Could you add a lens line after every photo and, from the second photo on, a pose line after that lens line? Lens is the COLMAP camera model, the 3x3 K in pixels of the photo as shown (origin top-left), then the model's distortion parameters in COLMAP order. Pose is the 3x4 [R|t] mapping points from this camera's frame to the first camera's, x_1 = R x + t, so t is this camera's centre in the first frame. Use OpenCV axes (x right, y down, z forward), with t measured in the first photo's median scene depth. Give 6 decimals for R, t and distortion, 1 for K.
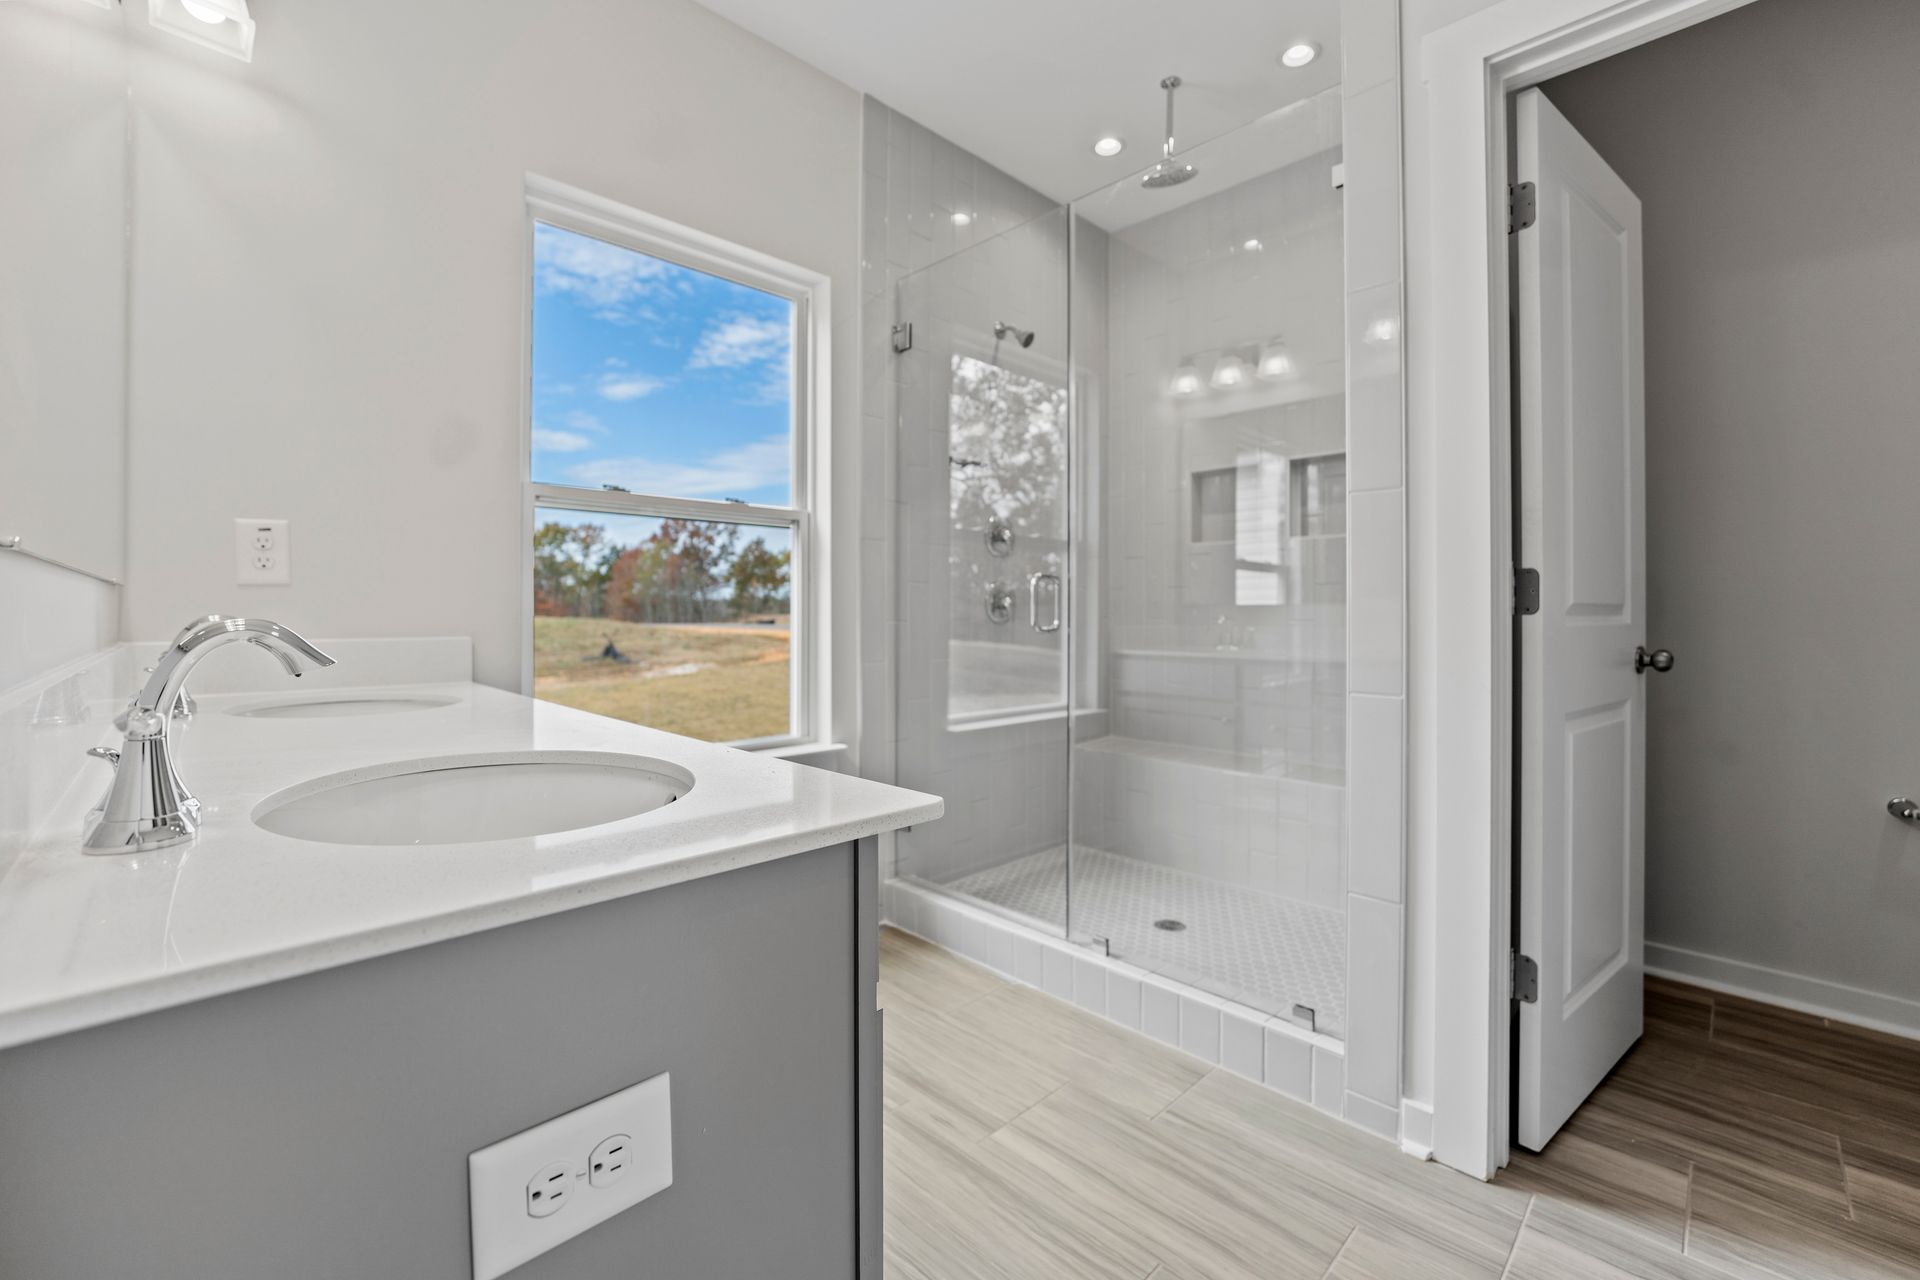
lens RADIAL K [[795.1, 0, 956.2], [0, 795.1, 605.1], [0, 0, 1]] dist [0.002212, 0.000458]
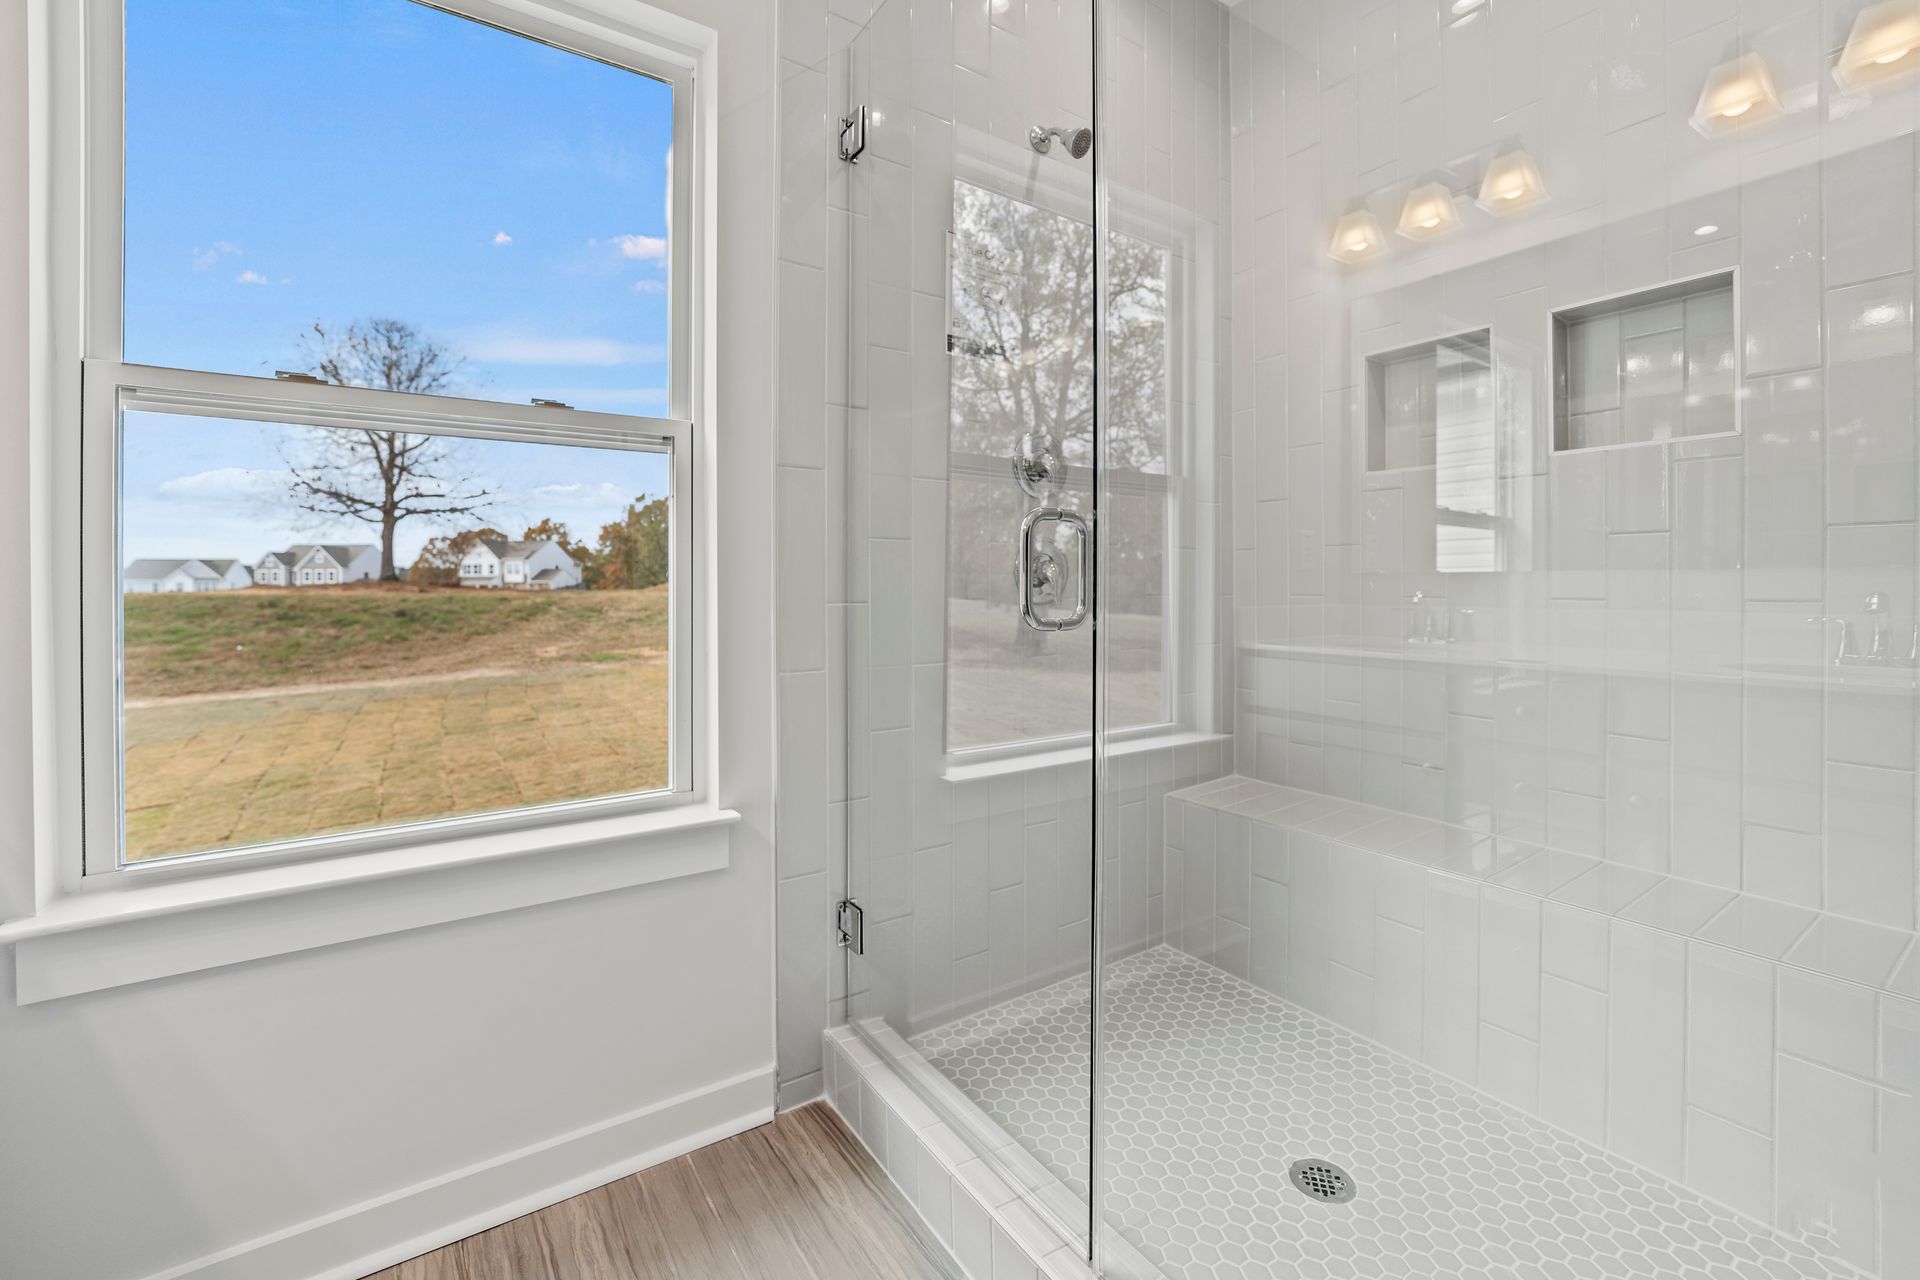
lens RADIAL K [[832.5, 0, 944.3], [0, 832.5, 583.8], [0, 0, 1]] dist [-0.012109, 0.000909]
pose [[0.983092, -0.004180, -0.183065, 0.090072], [0.005888, 0.999944, 0.008792, 0.000353], [0.183018, -0.009721, 0.983062, 0.302237]]
